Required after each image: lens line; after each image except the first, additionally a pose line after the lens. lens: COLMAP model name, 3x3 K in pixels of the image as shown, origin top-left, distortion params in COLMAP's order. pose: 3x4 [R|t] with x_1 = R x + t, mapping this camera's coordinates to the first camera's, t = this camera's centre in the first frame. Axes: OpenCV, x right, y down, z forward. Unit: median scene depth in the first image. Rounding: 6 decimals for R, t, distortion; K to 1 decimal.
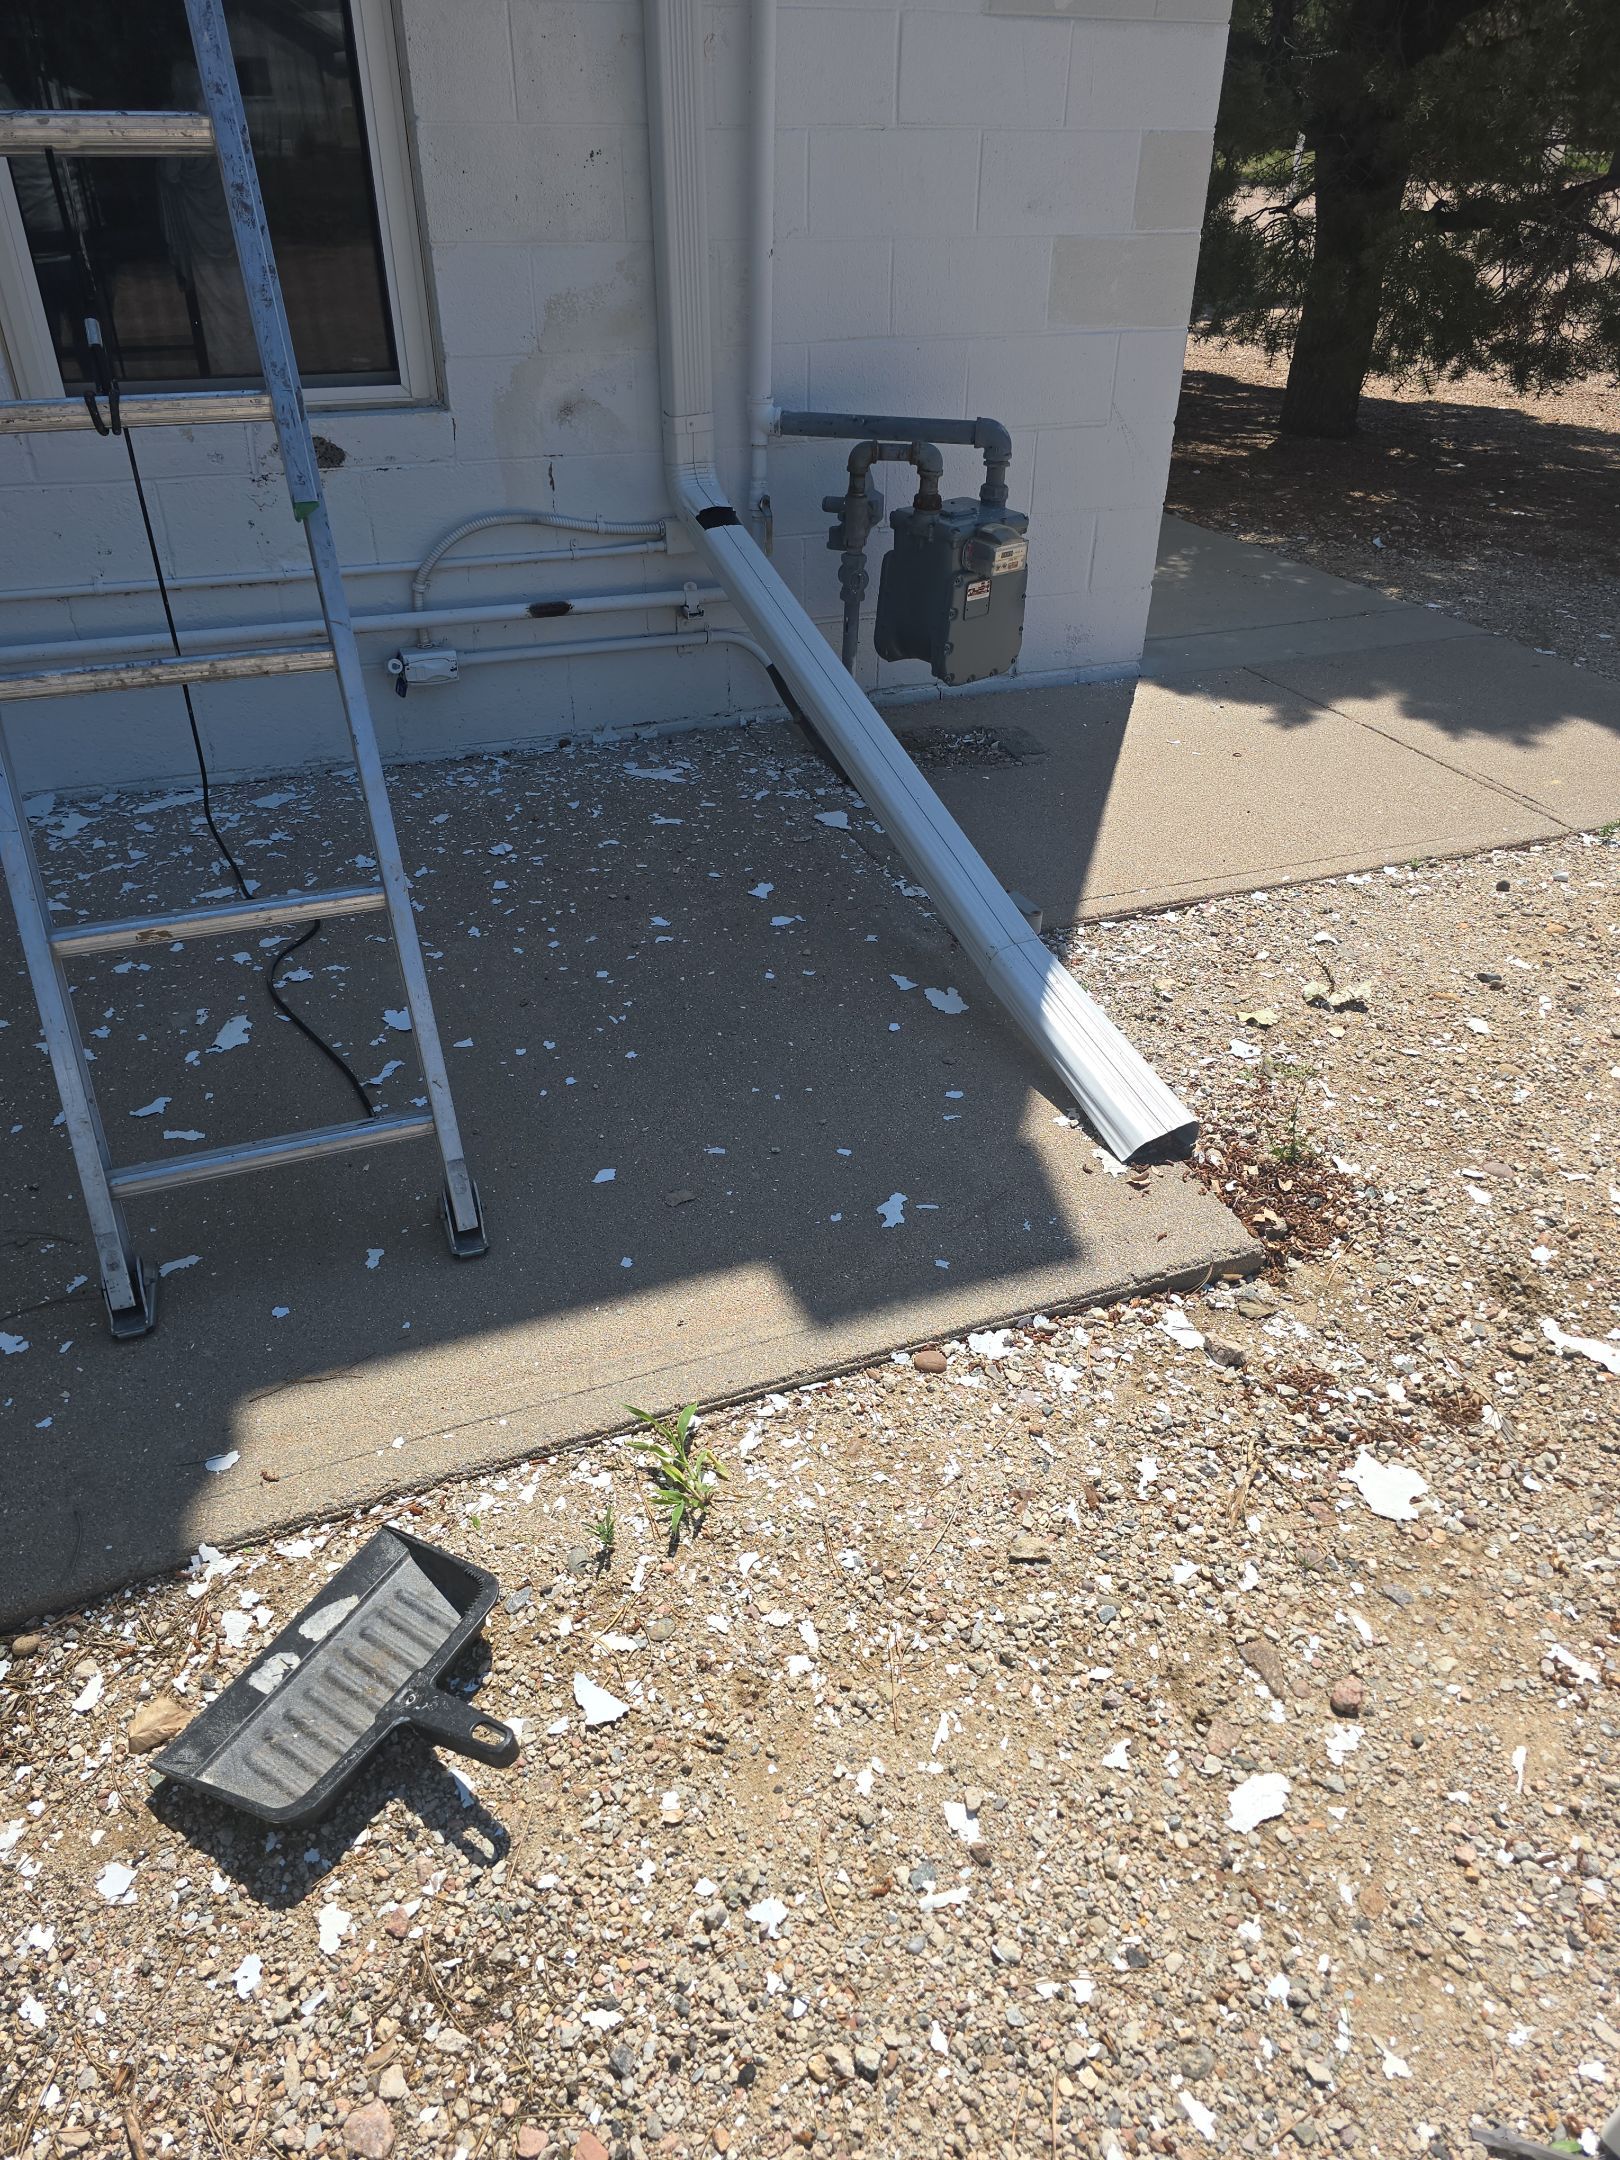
lens RADIAL K [[1391.6, 0, 799.8], [0, 1391.6, 1036.1], [0, 0, 1]] dist [0.038507, -0.031019]
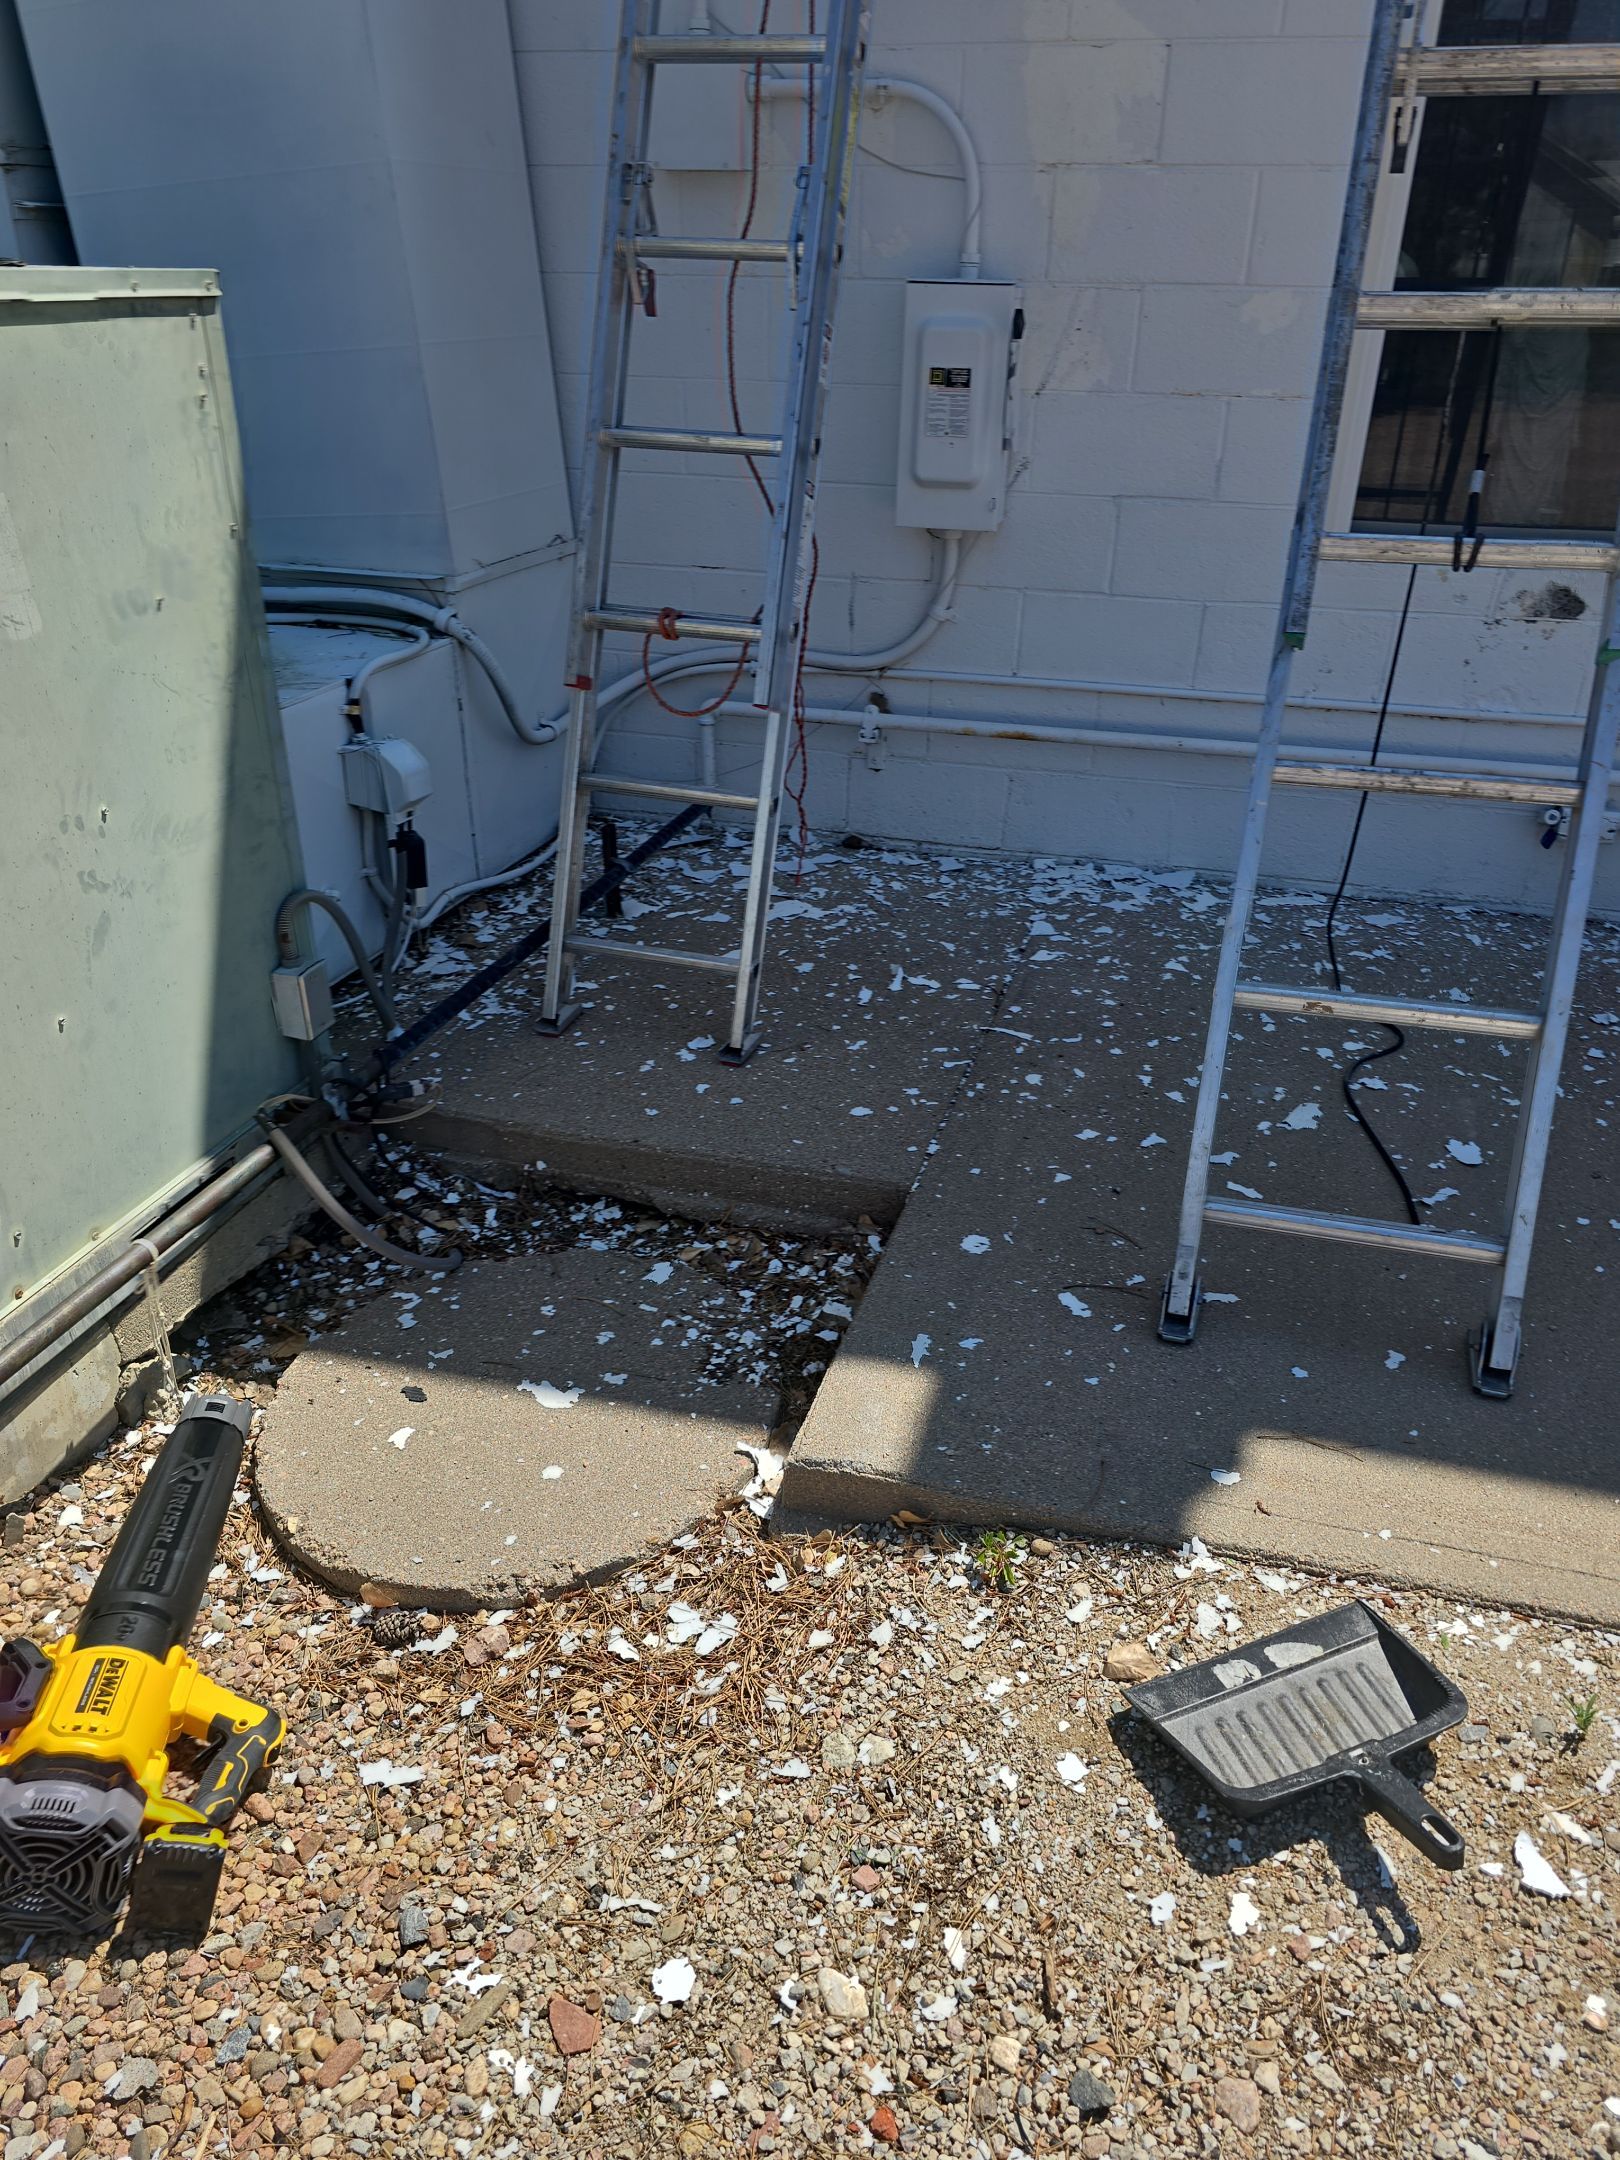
lens RADIAL K [[1449.7, 0, 830.8], [0, 1449.7, 1095.7], [0, 0, 1]] dist [0.014089, -0.017889]
pose [[0.796595, 0.285812, -0.532680, -0.121789], [-0.321626, 0.946485, 0.026867, 0.079502], [0.511853, 0.149922, 0.845890, -0.144675]]
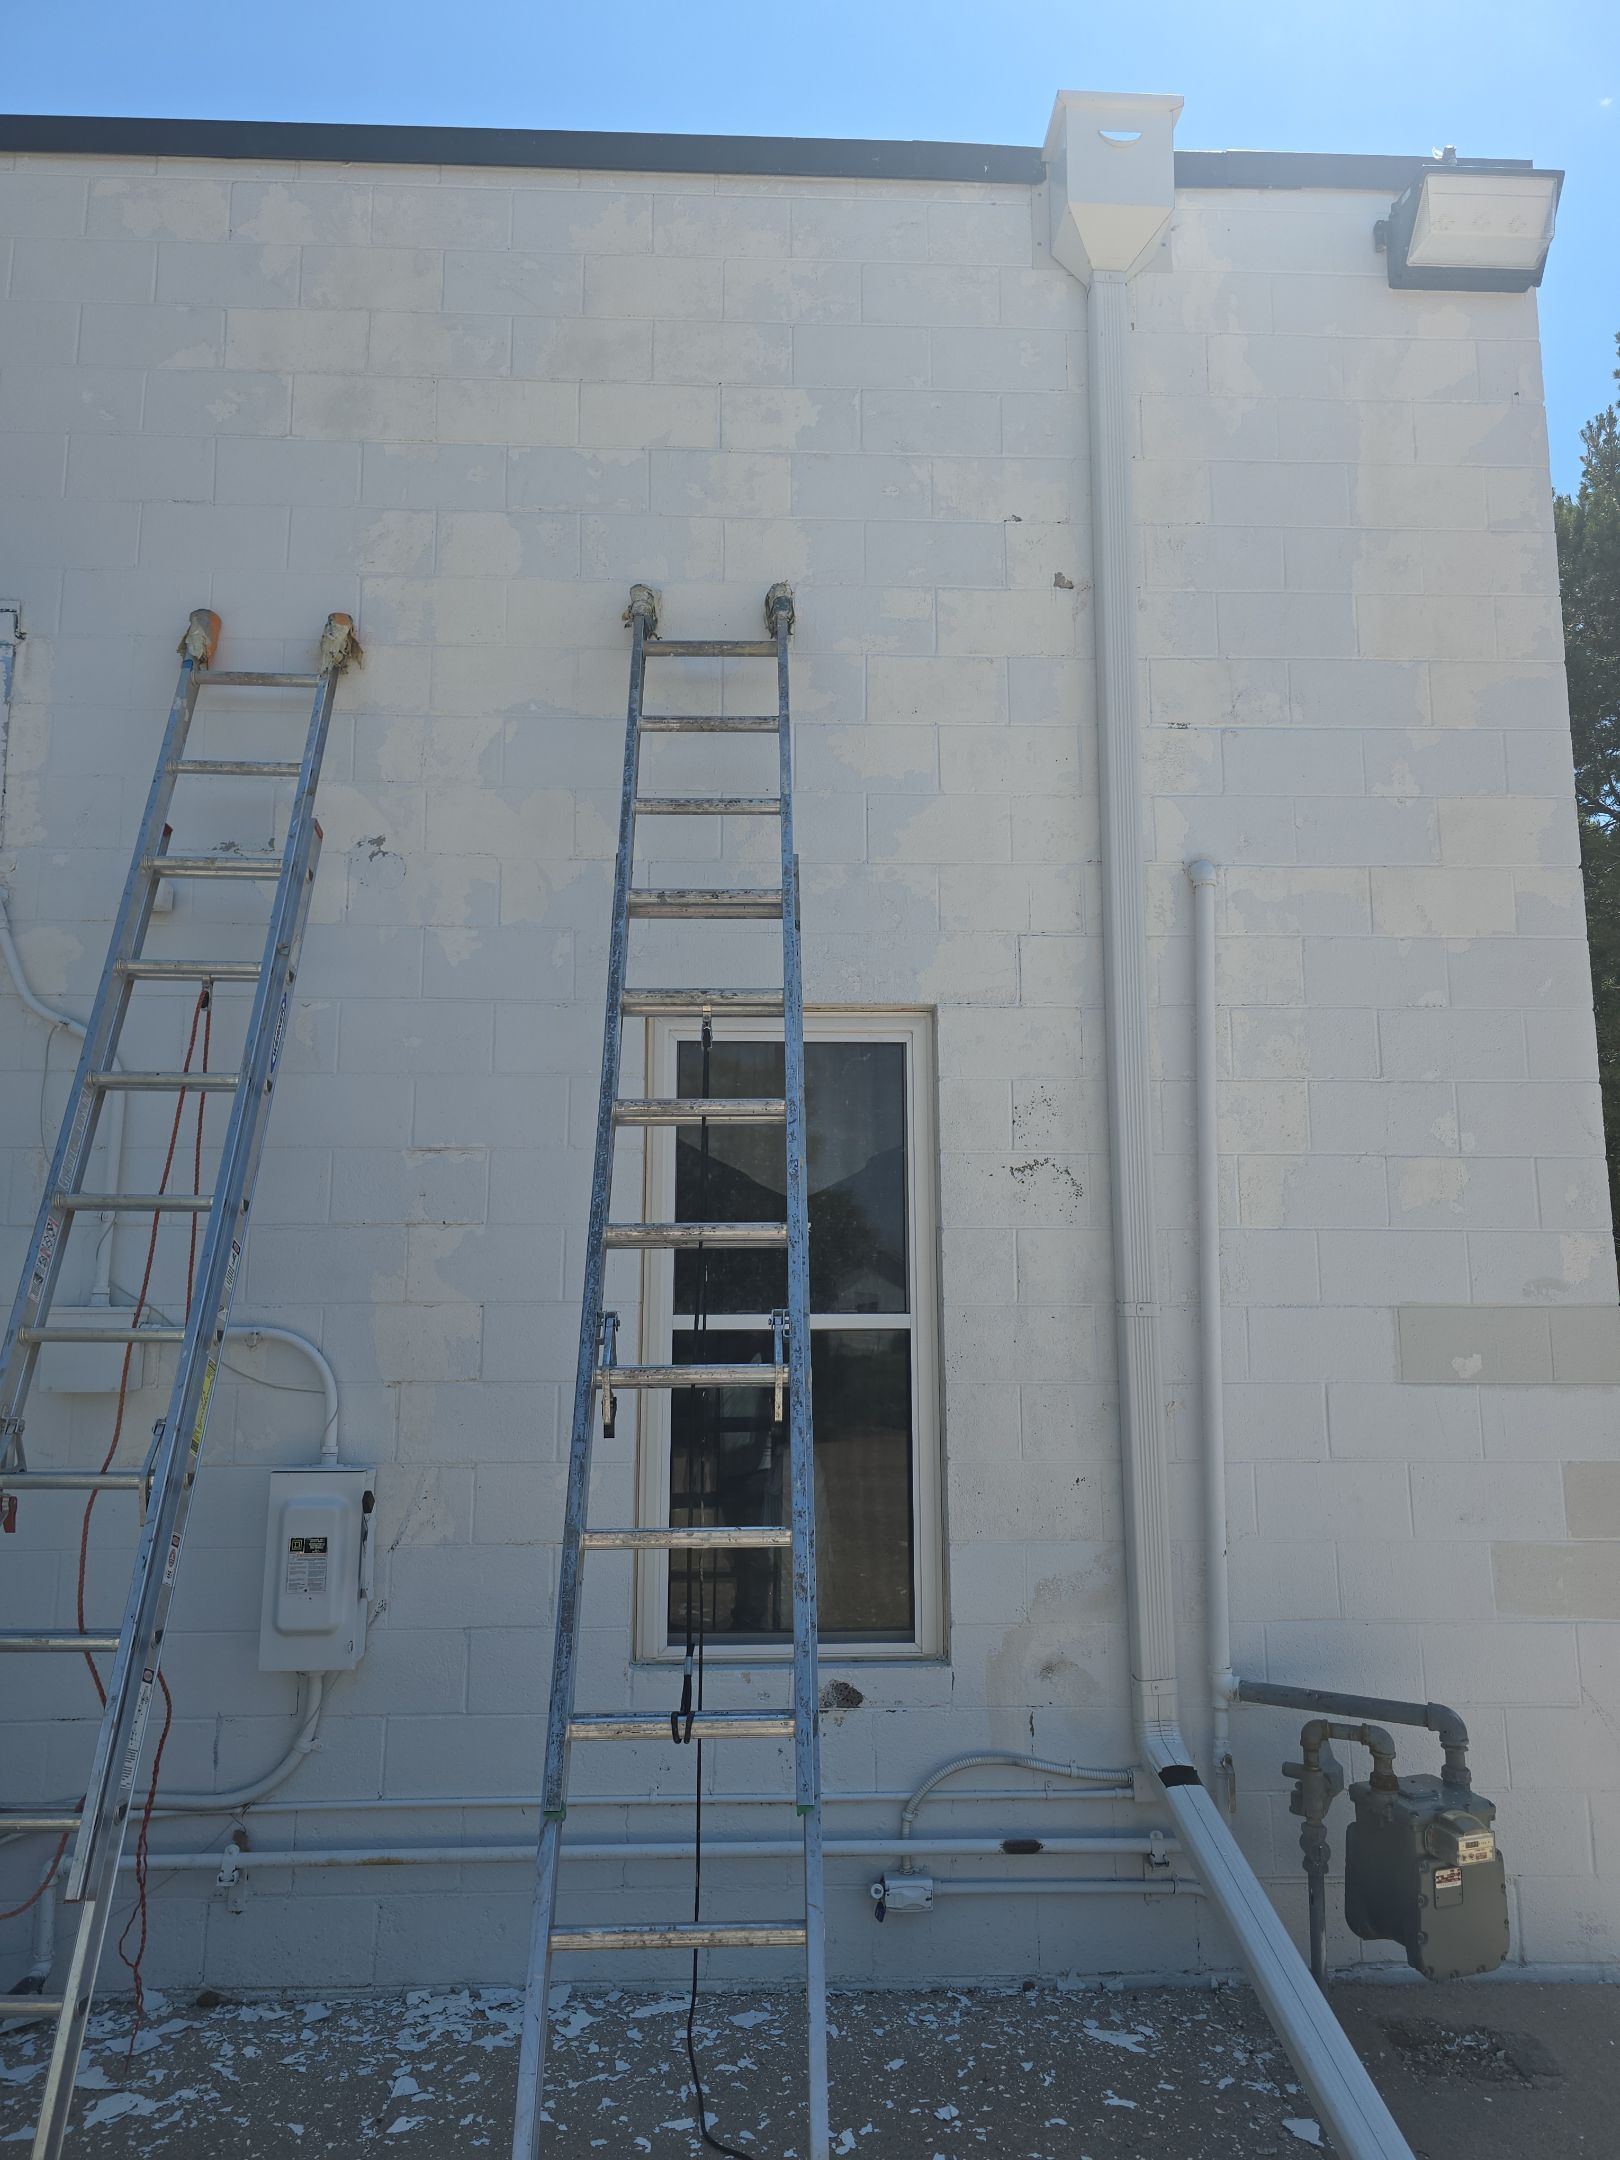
lens RADIAL K [[1457.8, 0, 849.5], [0, 1457.8, 1077.9], [0, 0, 1]] dist [0.042074, -0.030677]
pose [[0.943730, -0.056207, -0.325906, 0.140450], [-0.166498, 0.770710, -0.615048, -0.057428], [0.285749, 0.634702, 0.717984, -0.328807]]
